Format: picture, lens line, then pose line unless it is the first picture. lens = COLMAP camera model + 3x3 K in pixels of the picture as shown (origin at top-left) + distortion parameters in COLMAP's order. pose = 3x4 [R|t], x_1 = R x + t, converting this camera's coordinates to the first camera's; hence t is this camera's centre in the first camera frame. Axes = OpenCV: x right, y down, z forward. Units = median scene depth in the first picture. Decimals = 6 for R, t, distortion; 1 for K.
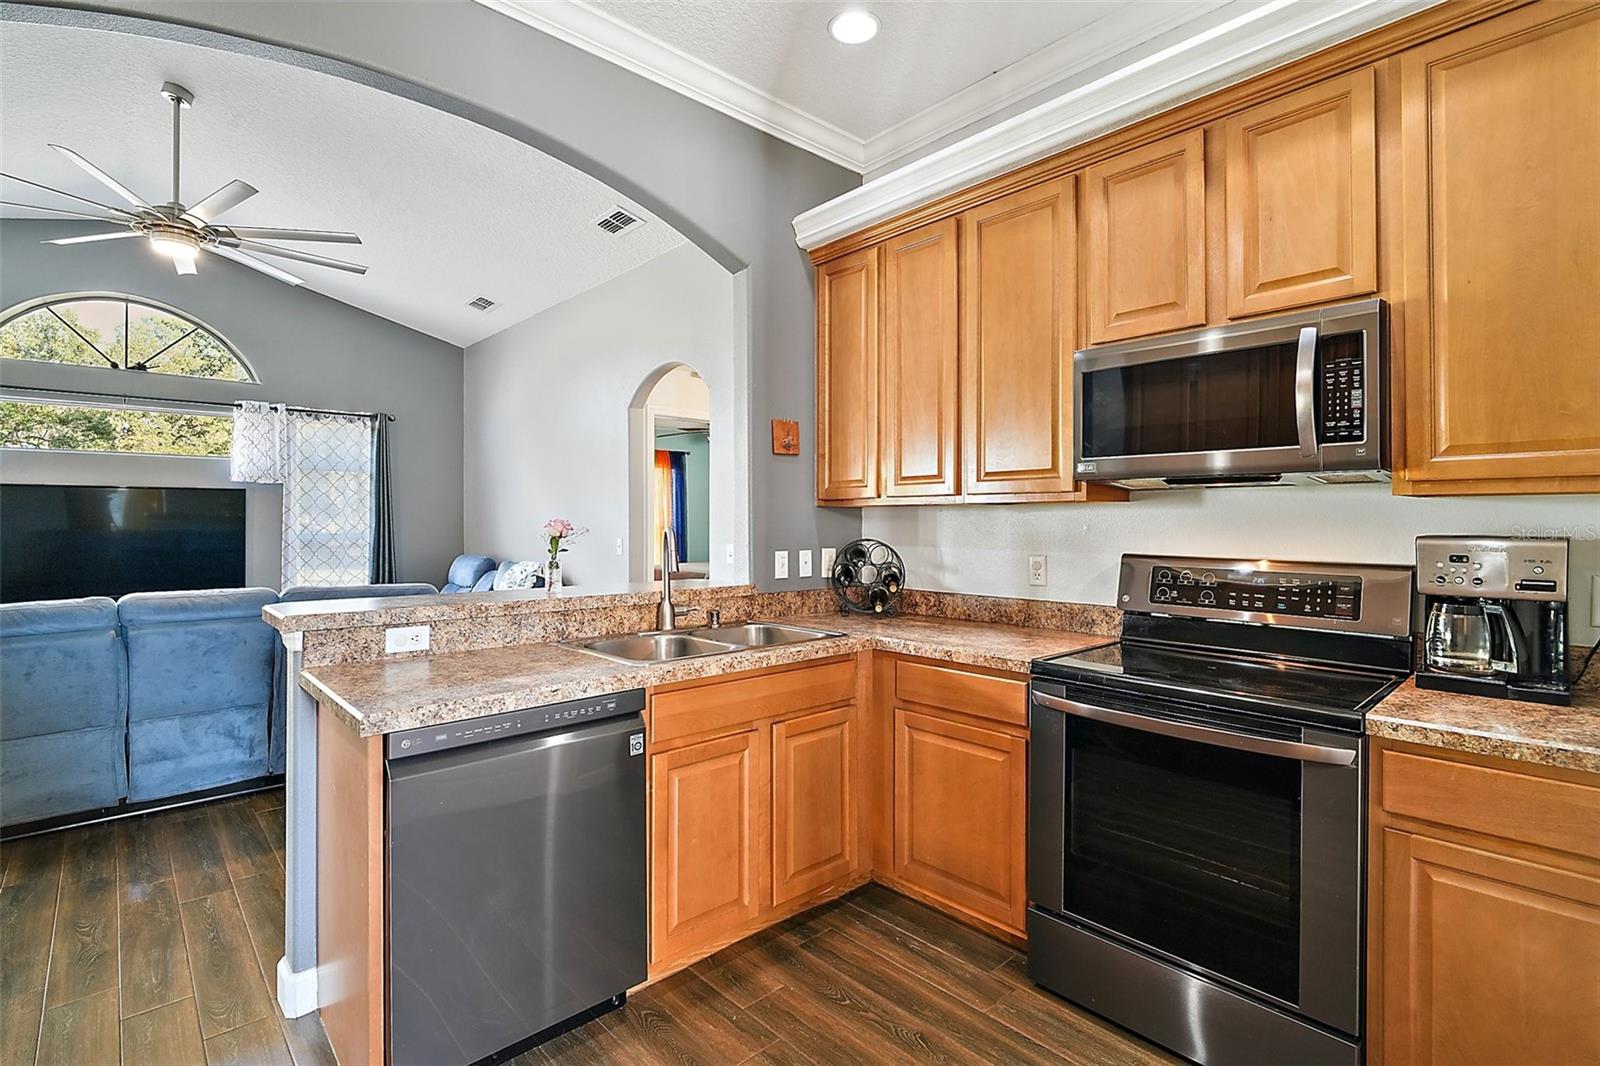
lens RADIAL K [[741.7, 0, 802.0], [0, 741.7, 517.5], [0, 0, 1]] dist [-0.002102, -0.000673]
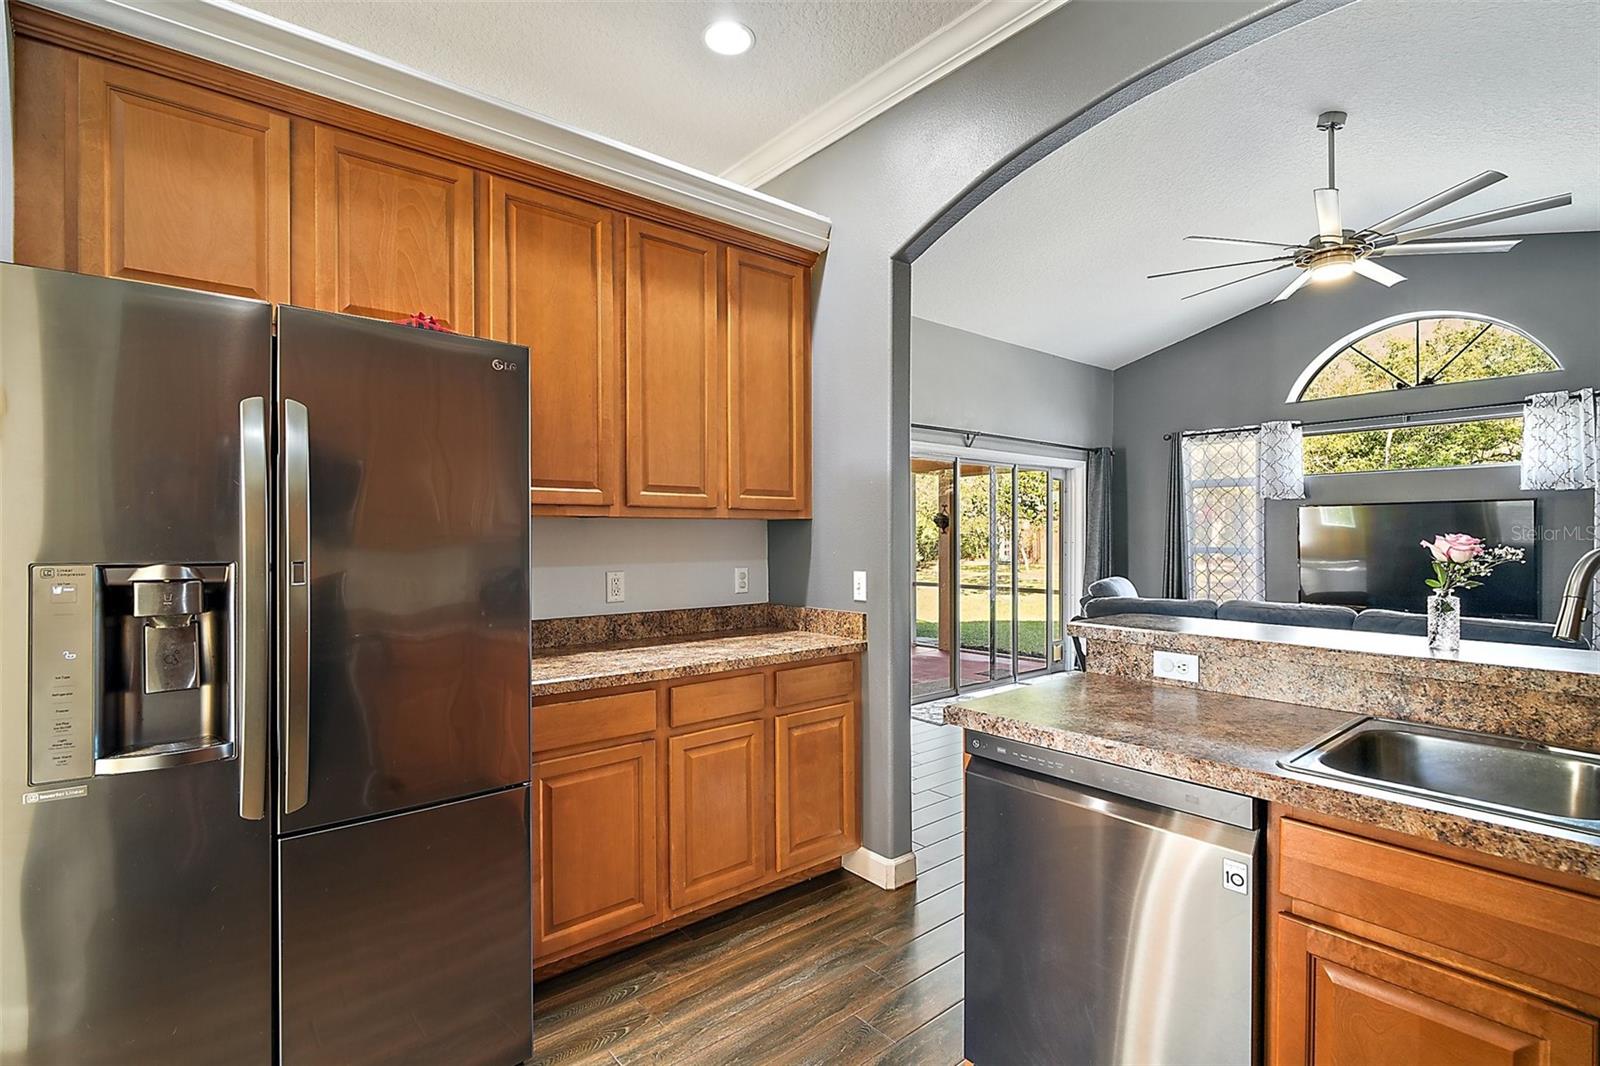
lens RADIAL K [[747.2, 0, 802.9], [0, 747.2, 535.2], [0, 0, 1]] dist [-0.002205, -0.001940]
pose [[-0.058680, -0.002552, -0.998274, 0.221721], [0.006946, 0.999971, -0.002964, 0.000733], [0.998253, -0.007108, -0.058661, 0.313219]]
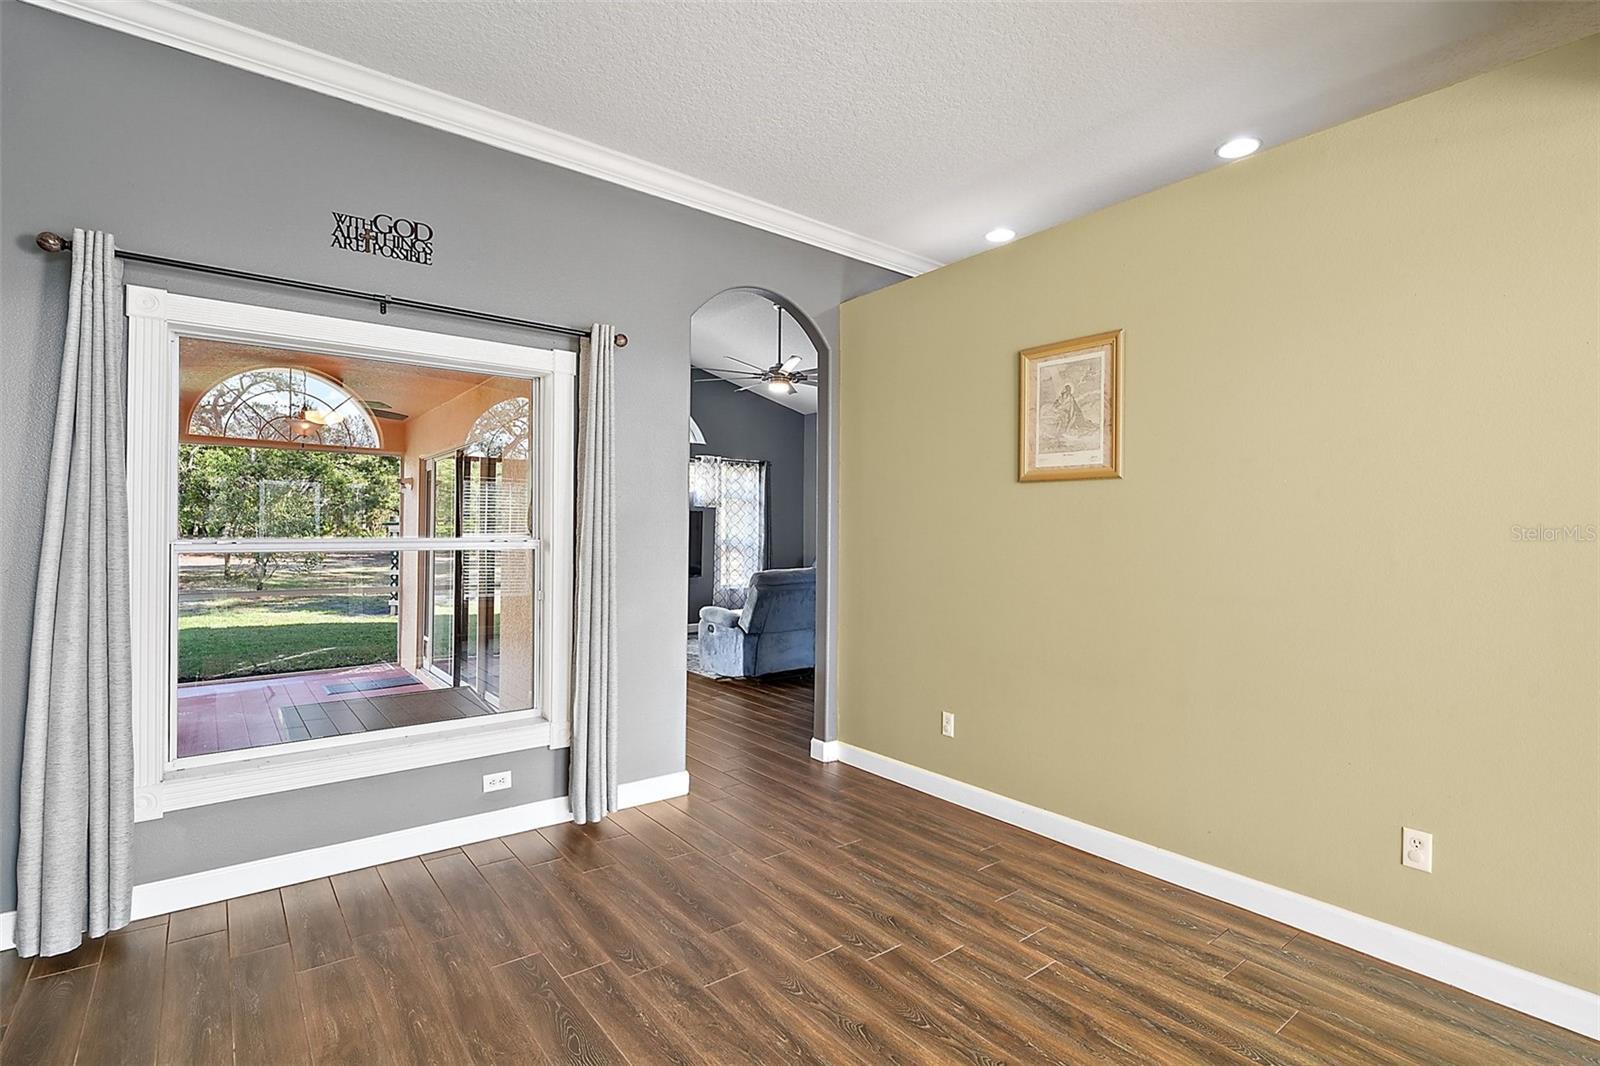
lens RADIAL K [[764.4, 0, 798.0], [0, 764.4, 526.0], [0, 0, 1]] dist [-0.000244, -0.002419]
pose [[0.995276, 0.009100, -0.096661, -0.581286], [-0.009727, 0.999935, -0.006019, 0.001375], [0.096600, 0.006931, 0.995299, -0.899474]]
